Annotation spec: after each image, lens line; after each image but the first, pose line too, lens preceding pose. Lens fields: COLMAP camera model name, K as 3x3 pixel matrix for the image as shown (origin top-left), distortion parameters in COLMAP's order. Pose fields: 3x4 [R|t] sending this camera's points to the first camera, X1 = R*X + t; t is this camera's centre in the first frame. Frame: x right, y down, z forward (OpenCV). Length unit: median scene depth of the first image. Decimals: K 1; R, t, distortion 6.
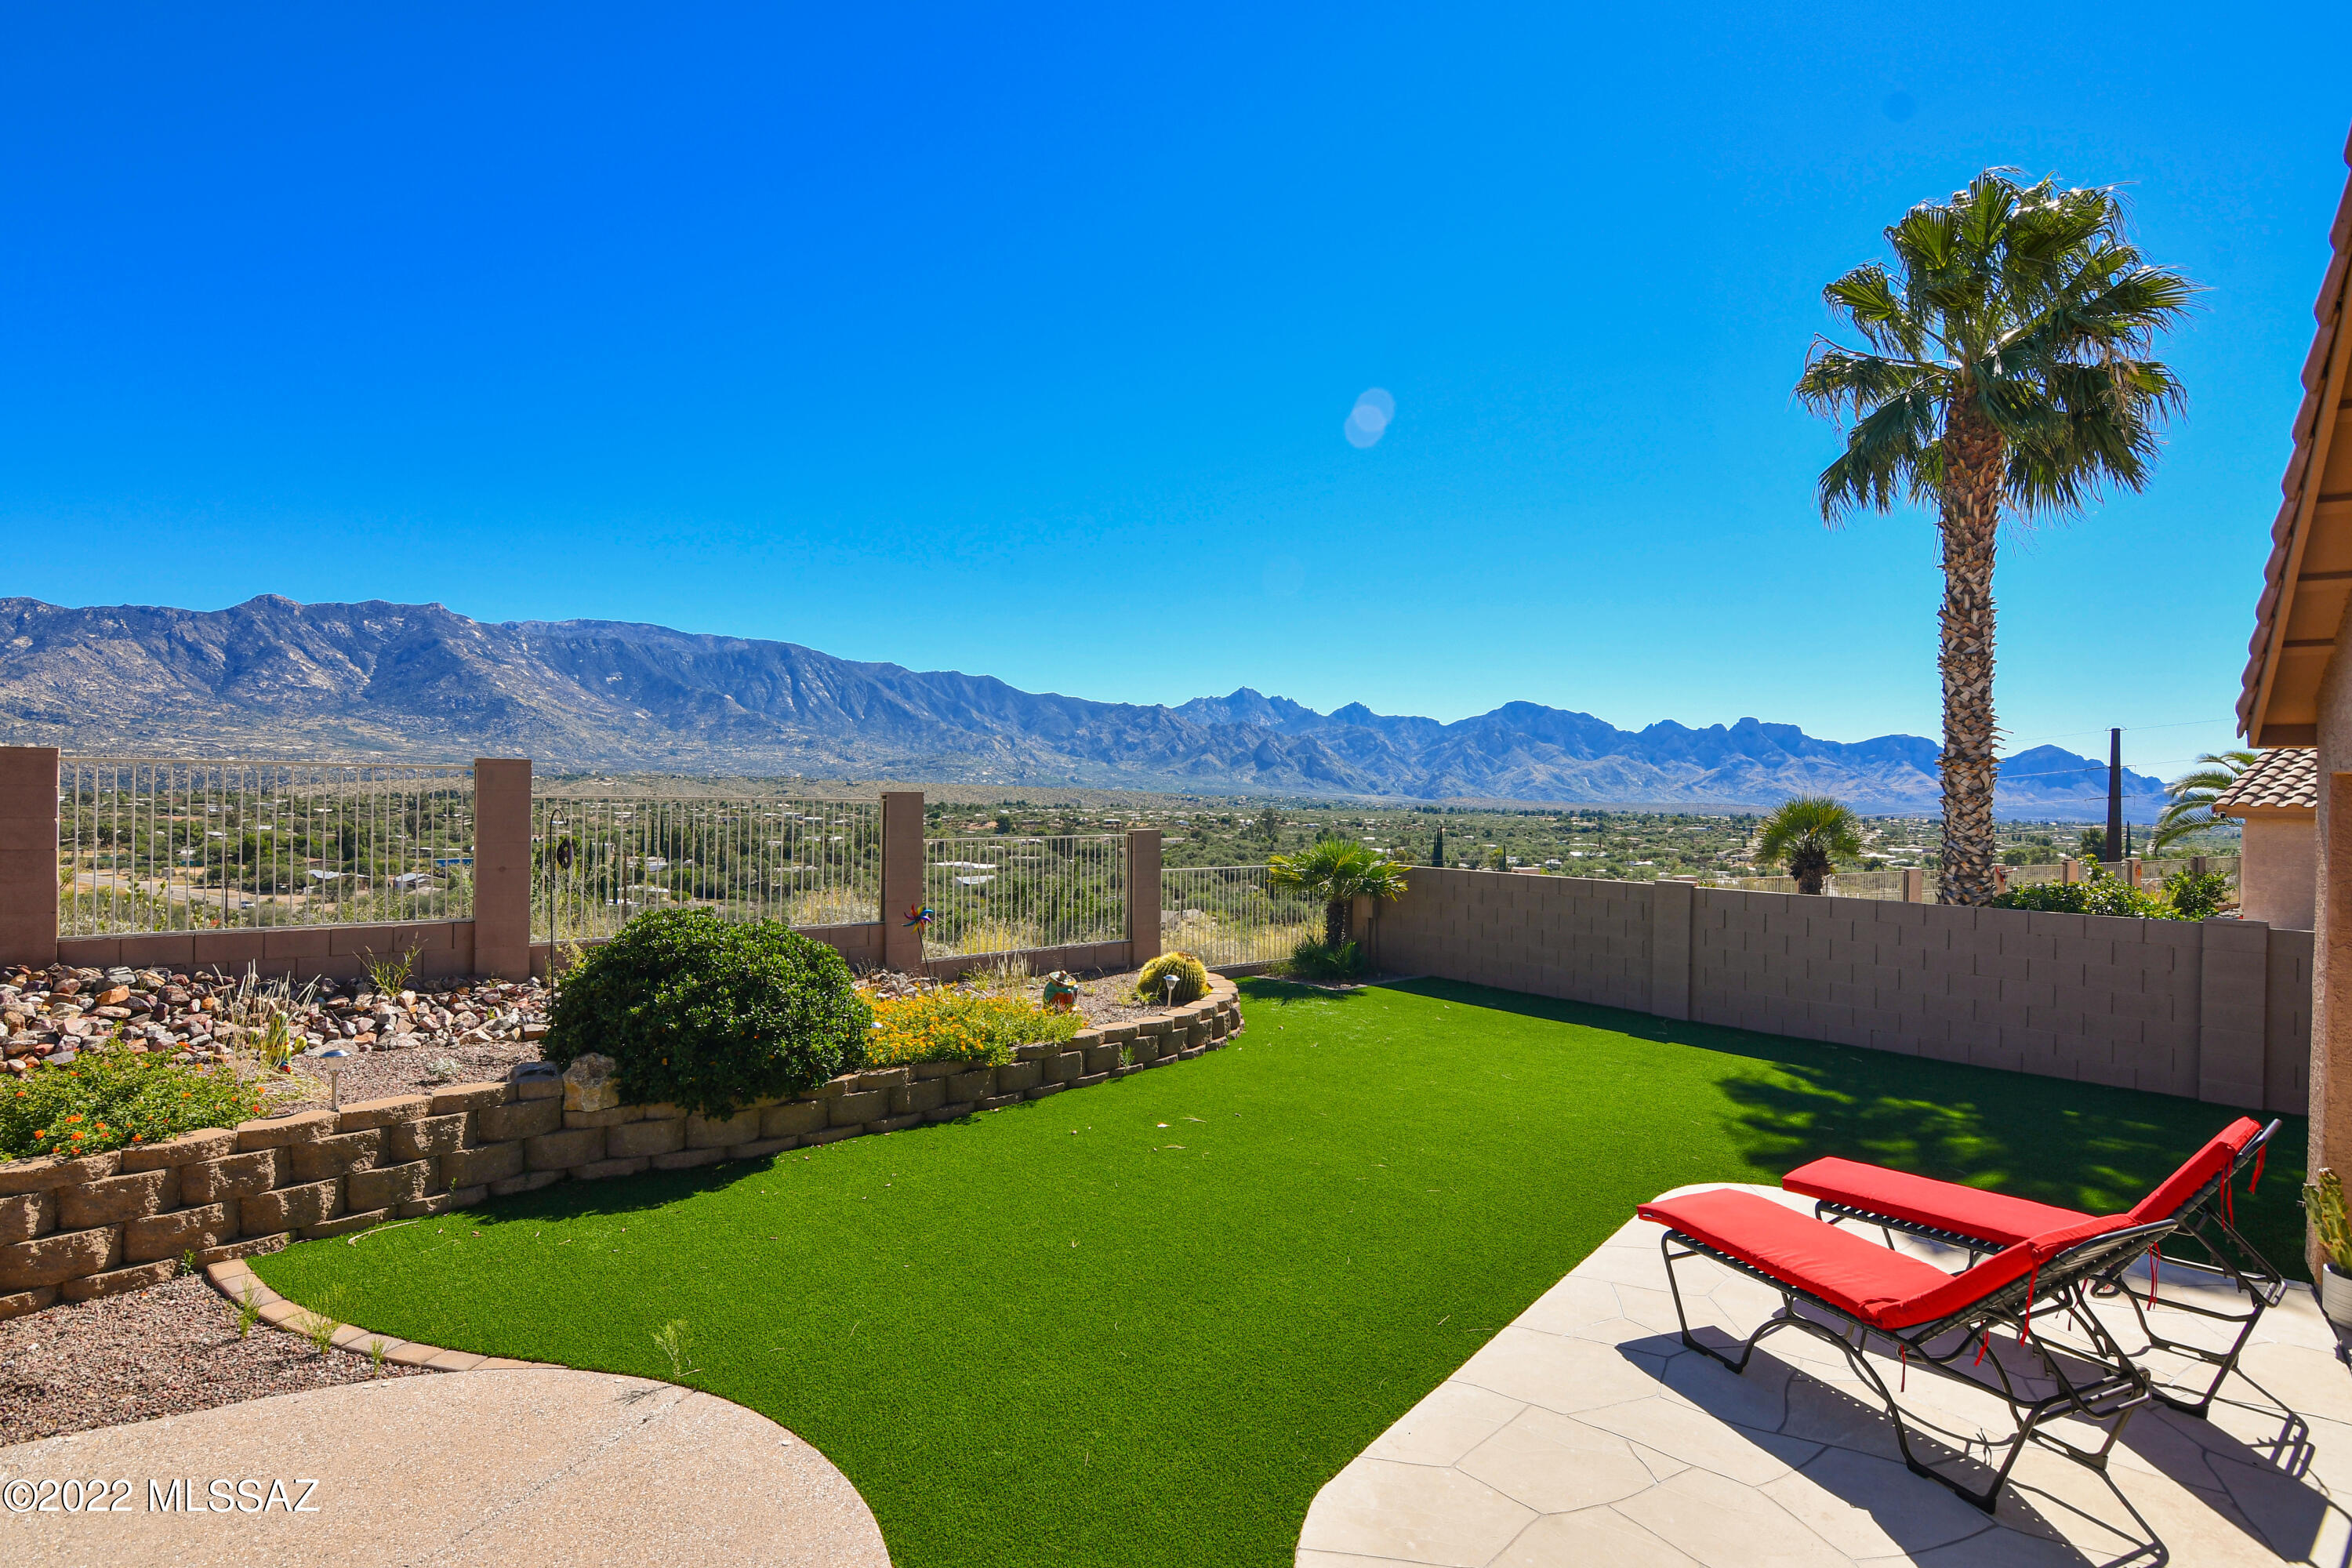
lens RADIAL K [[1131.9, 0, 1167.6], [0, 1131.9, 790.7], [0, 0, 1]] dist [0.000697, -0.014970]
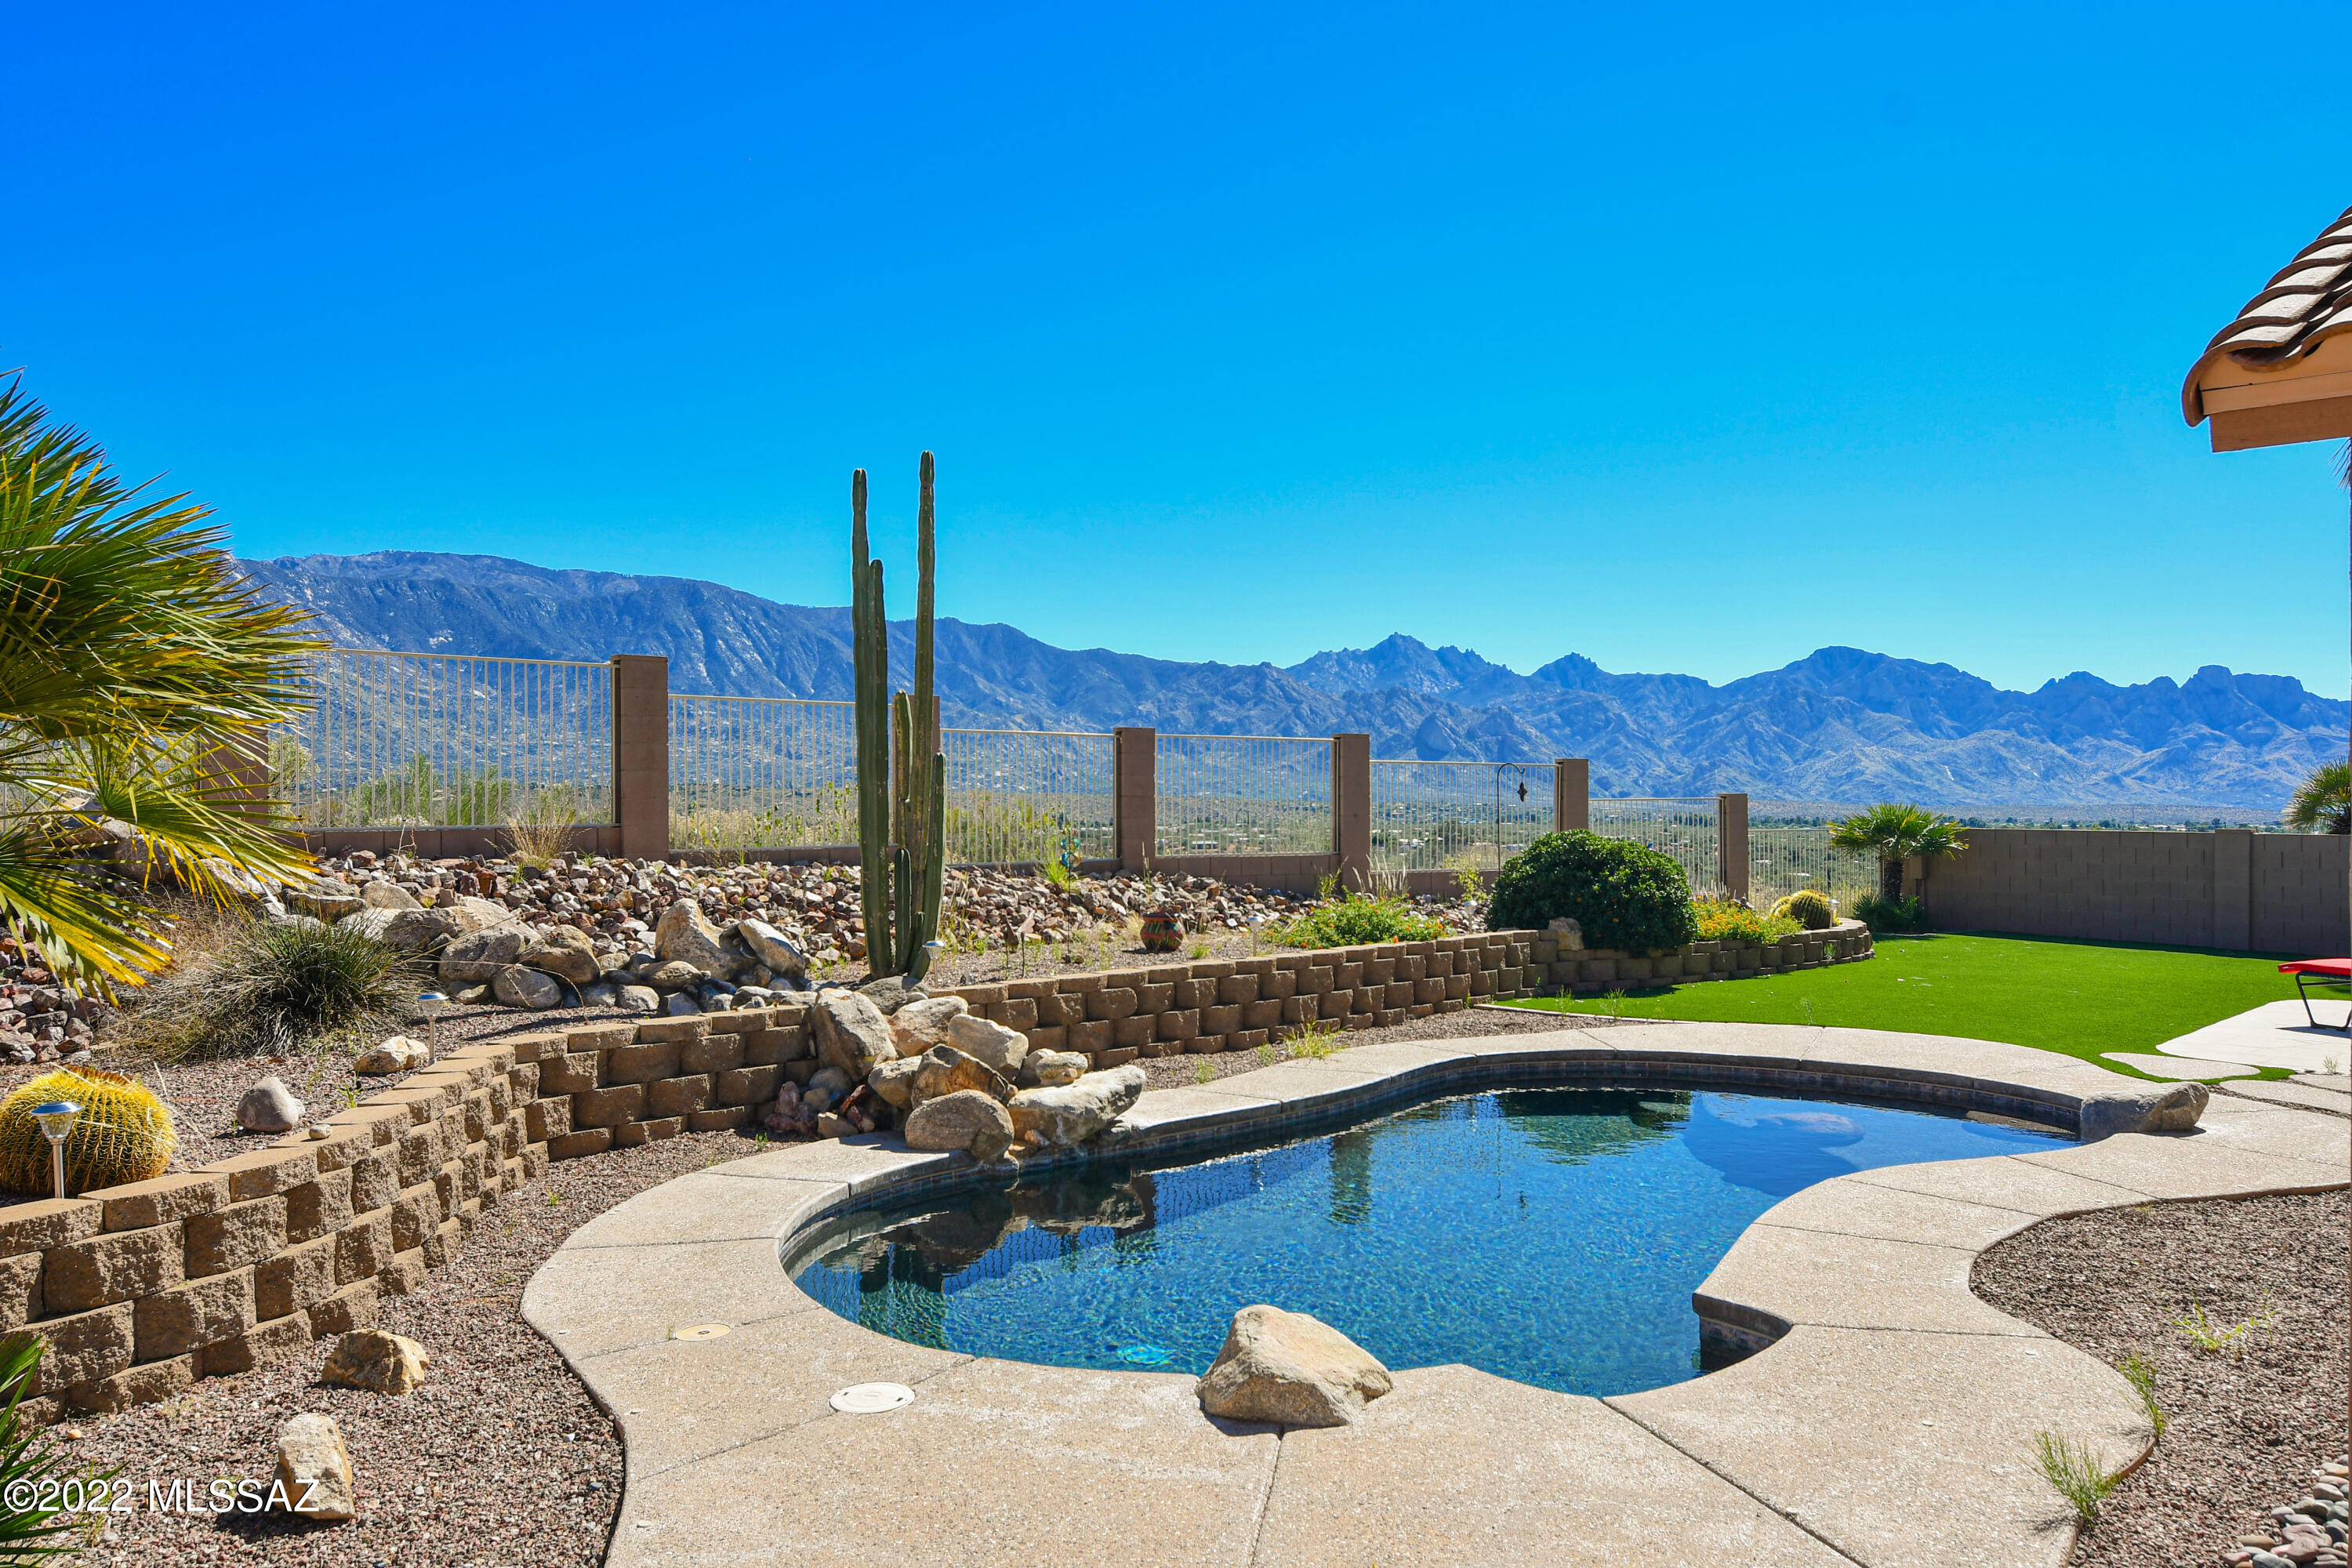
lens RADIAL K [[1756.4, 0, 1172.1], [0, 1756.4, 791.6], [0, 0, 1]] dist [0.006059, -0.010419]
pose [[0.998024, -0.014676, -0.061088, -0.429648], [0.014468, 0.999888, -0.003840, 0.028862], [0.061138, 0.002948, 0.998125, -0.700502]]
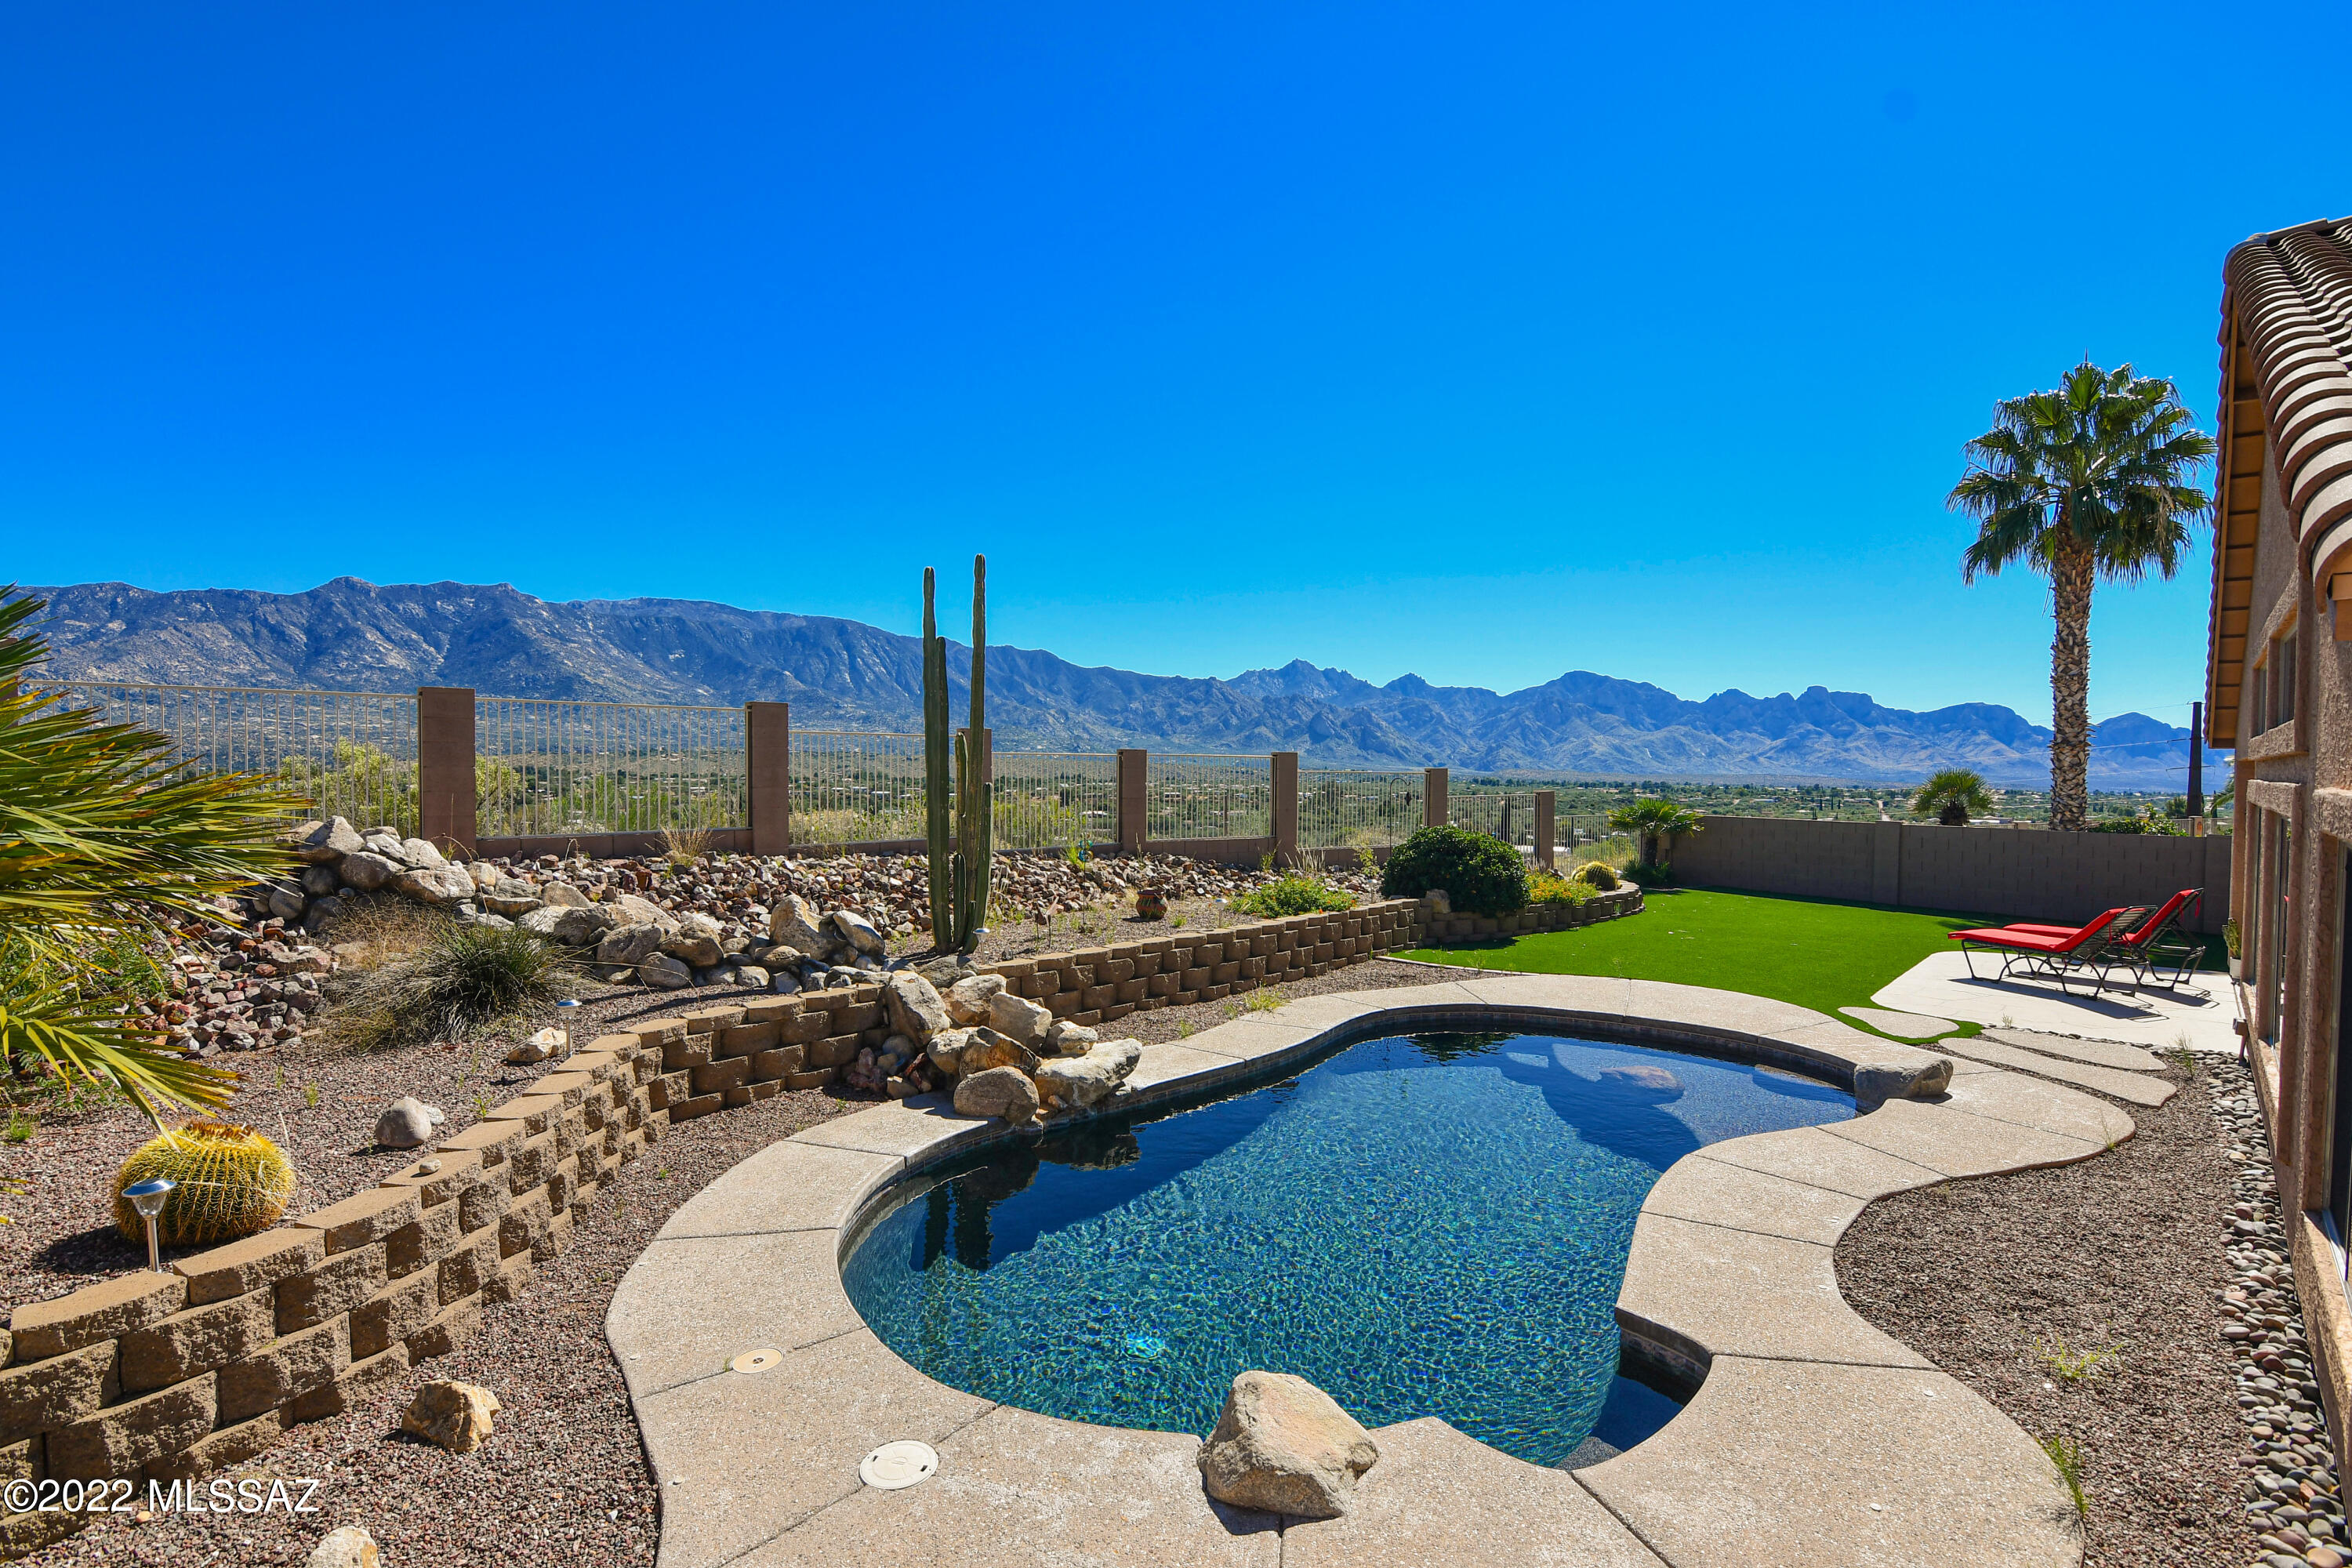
lens RADIAL K [[1132.2, 0, 1170.1], [0, 1132.2, 793.0], [0, 0, 1]] dist [-0.000667, -0.013155]
pose [[0.998997, -0.003166, -0.044666, -0.443619], [0.004311, 0.999664, 0.025556, -0.005920], [0.044570, -0.025723, 0.998675, -0.583086]]
